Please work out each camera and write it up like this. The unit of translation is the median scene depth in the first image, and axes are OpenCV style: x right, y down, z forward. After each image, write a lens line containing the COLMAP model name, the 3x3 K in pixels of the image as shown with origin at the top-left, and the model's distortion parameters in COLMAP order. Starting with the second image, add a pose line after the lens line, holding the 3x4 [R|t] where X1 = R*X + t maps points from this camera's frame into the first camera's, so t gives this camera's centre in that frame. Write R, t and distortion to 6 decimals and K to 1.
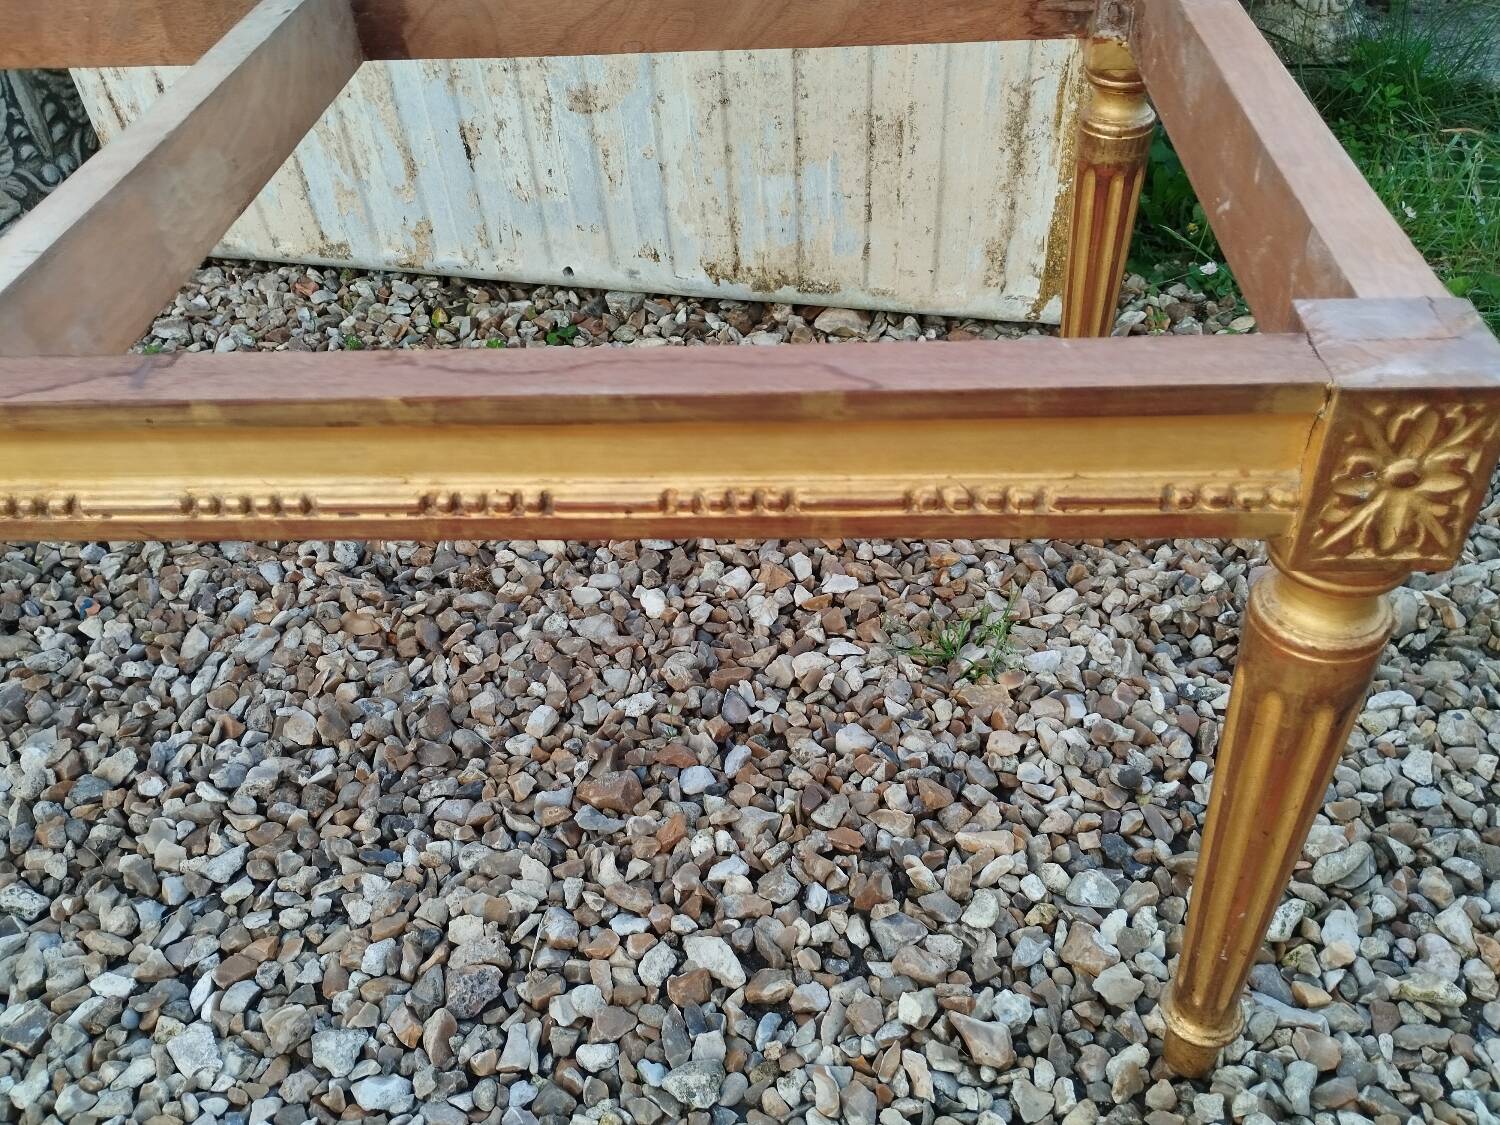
lens RADIAL K [[1301.6, 0, 745.7], [0, 1301.6, 566.4], [0, 0, 1]] dist [0.071449, -0.100120]
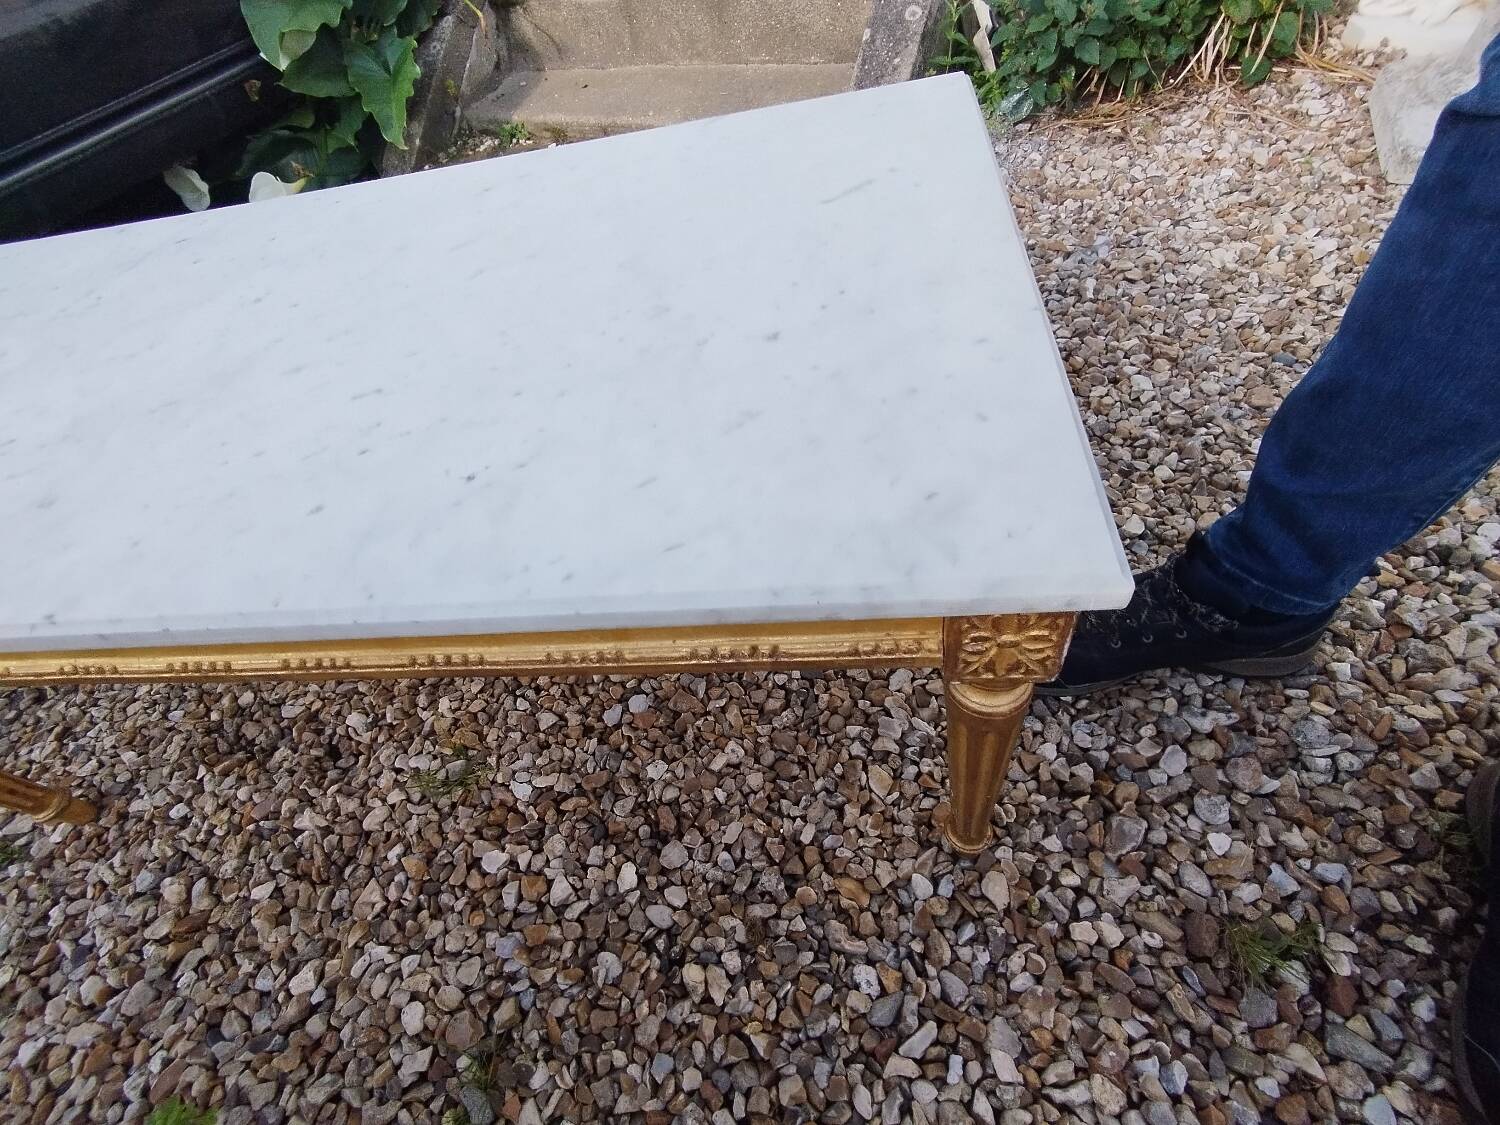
lens RADIAL K [[707.4, 0, 743.7], [0, 707.4, 561.0], [0, 0, 1]] dist [-0.003604, 0.013915]
pose [[-0.956401, 0.011961, 0.291812, -0.449626], [0.291414, -0.027153, 0.956211, -0.690652], [0.019361, 0.999560, 0.022483, 0.780647]]
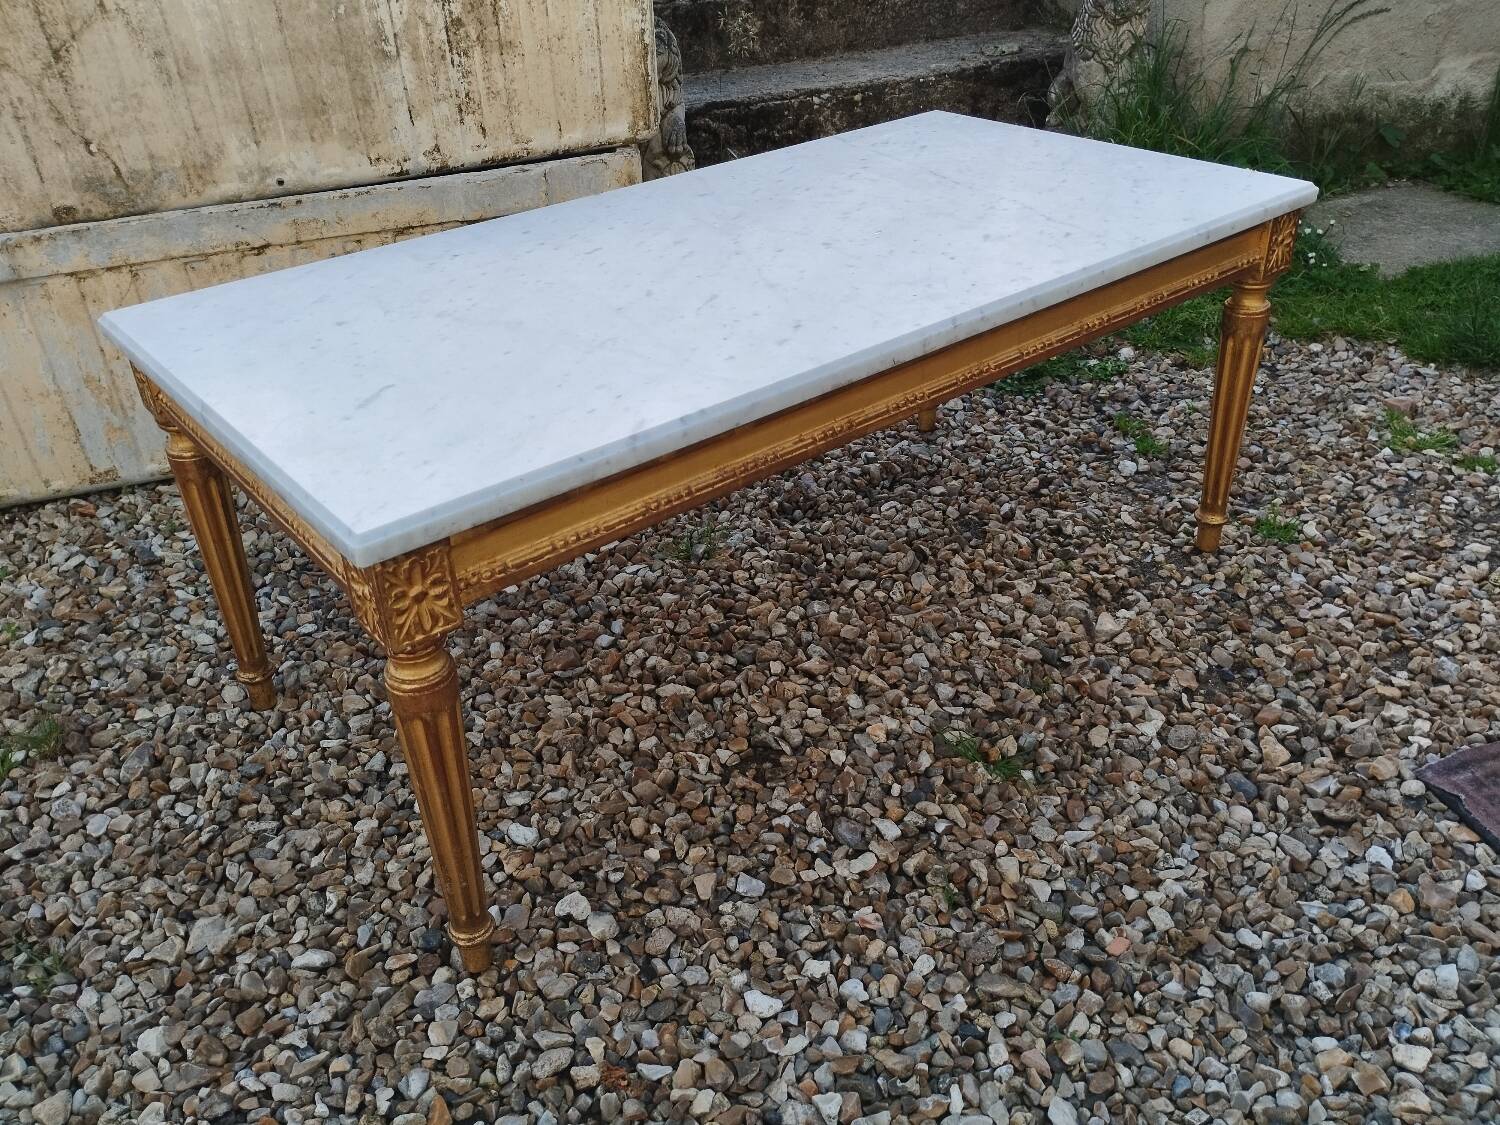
lens RADIAL K [[1290.1, 0, 750.2], [0, 1290.1, 566.8], [0, 0, 1]] dist [0.072341, -0.101377]
pose [[0.834429, -0.273154, 0.478659, -0.681200], [0.347546, 0.934866, -0.072367, 0.263375], [-0.427715, 0.226741, 0.875013, -0.645098]]
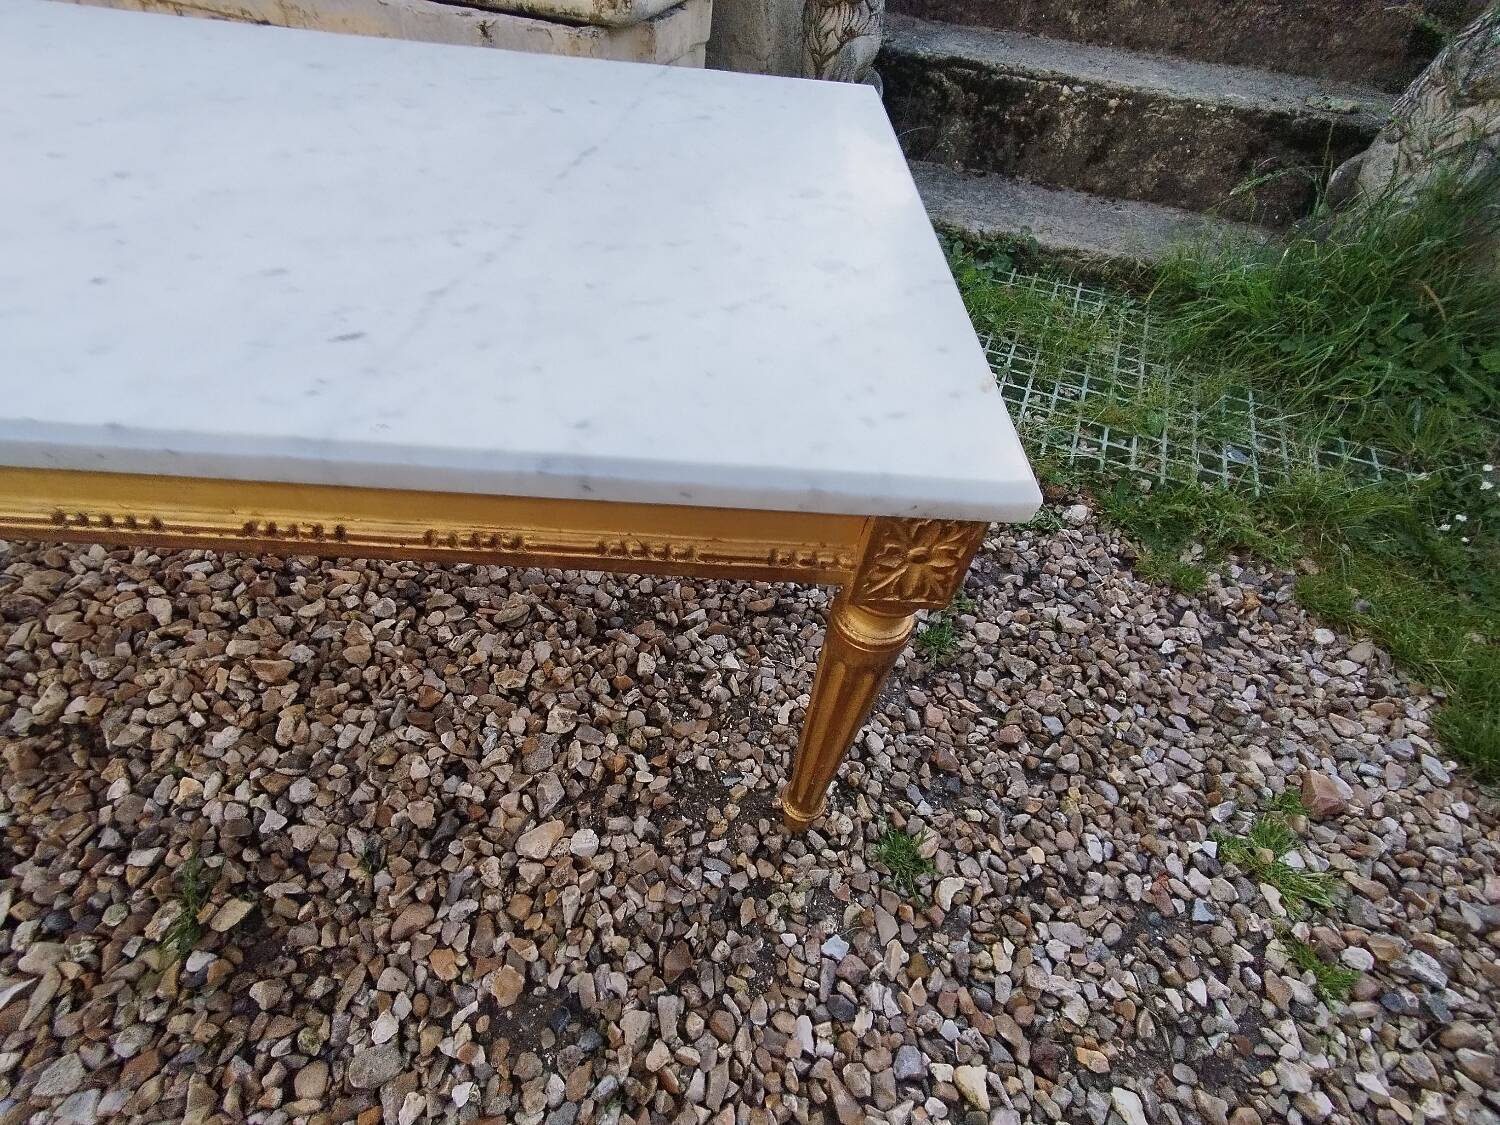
lens RADIAL K [[691.6, 0, 740.2], [0, 691.6, 587.5], [0, 0, 1]] dist [0.011568, -0.000145]
pose [[0.986625, 0.159149, 0.035242, 0.653767], [-0.162942, 0.968902, 0.186221, -0.045926], [-0.004509, -0.189473, 0.981876, 0.017703]]
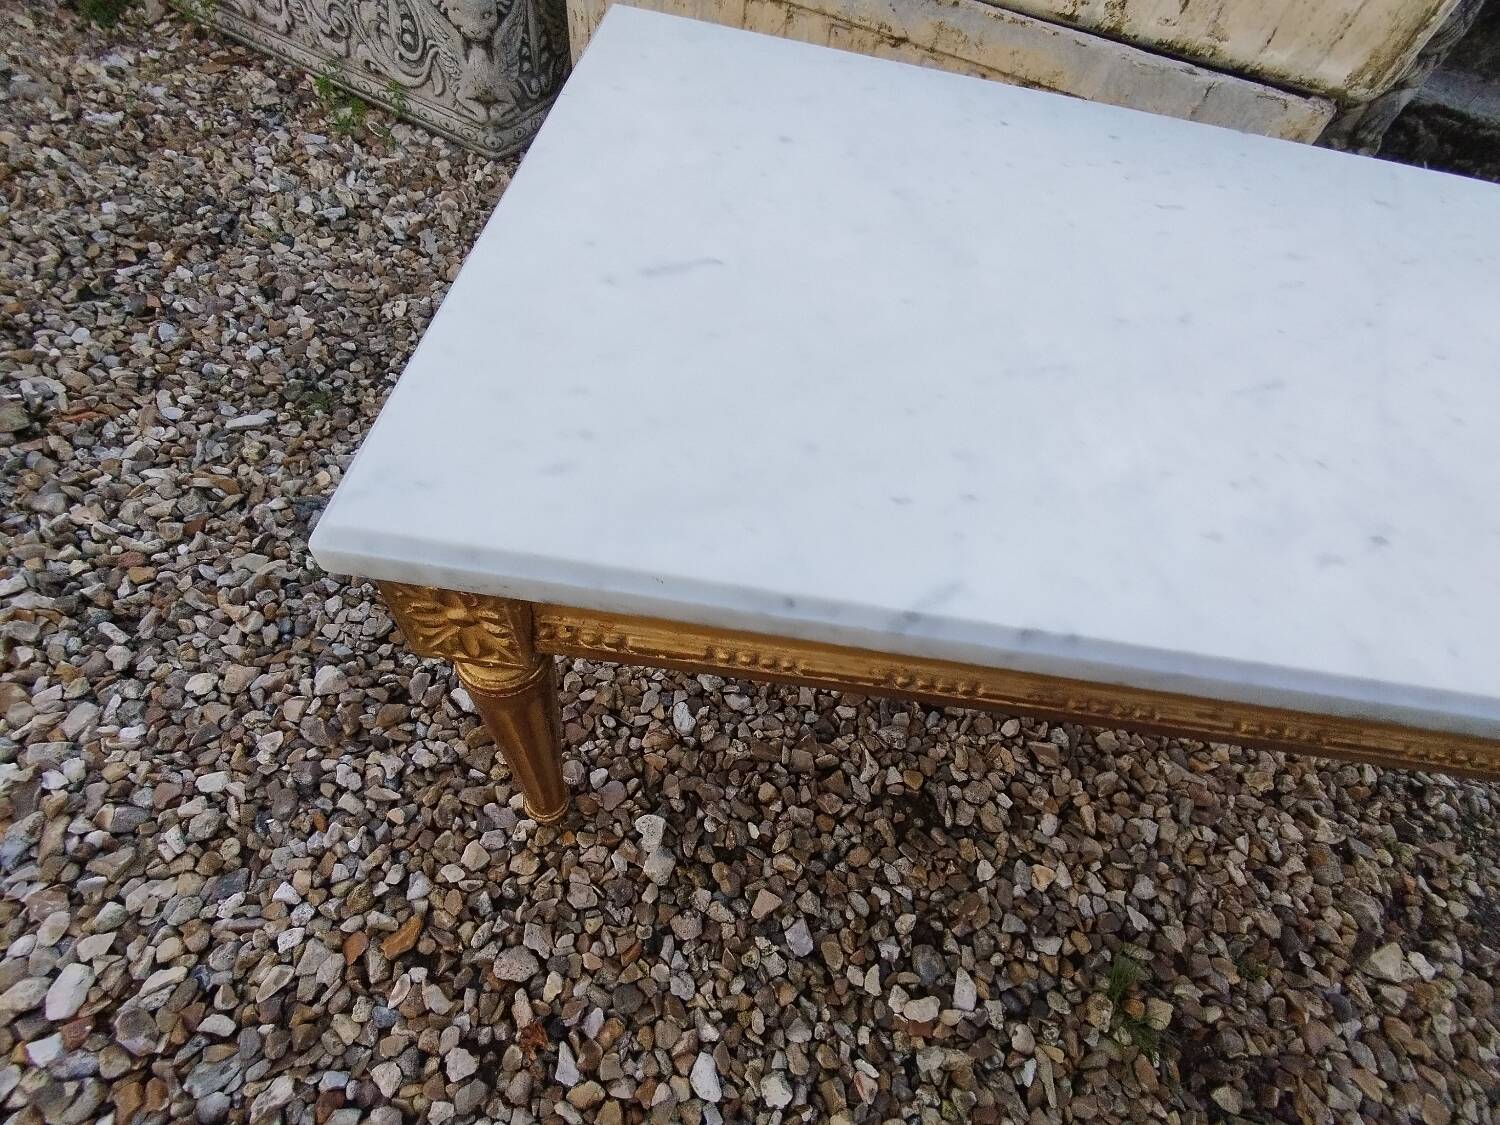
lens RADIAL K [[709.7, 0, 737.3], [0, 709.7, 585.3], [0, 0, 1]] dist [0.004756, 0.007886]
pose [[0.966340, 0.250263, 0.059631, -0.313151], [-0.257187, 0.933860, 0.248517, -0.018246], [0.006508, -0.255488, 0.966790, 0.020739]]
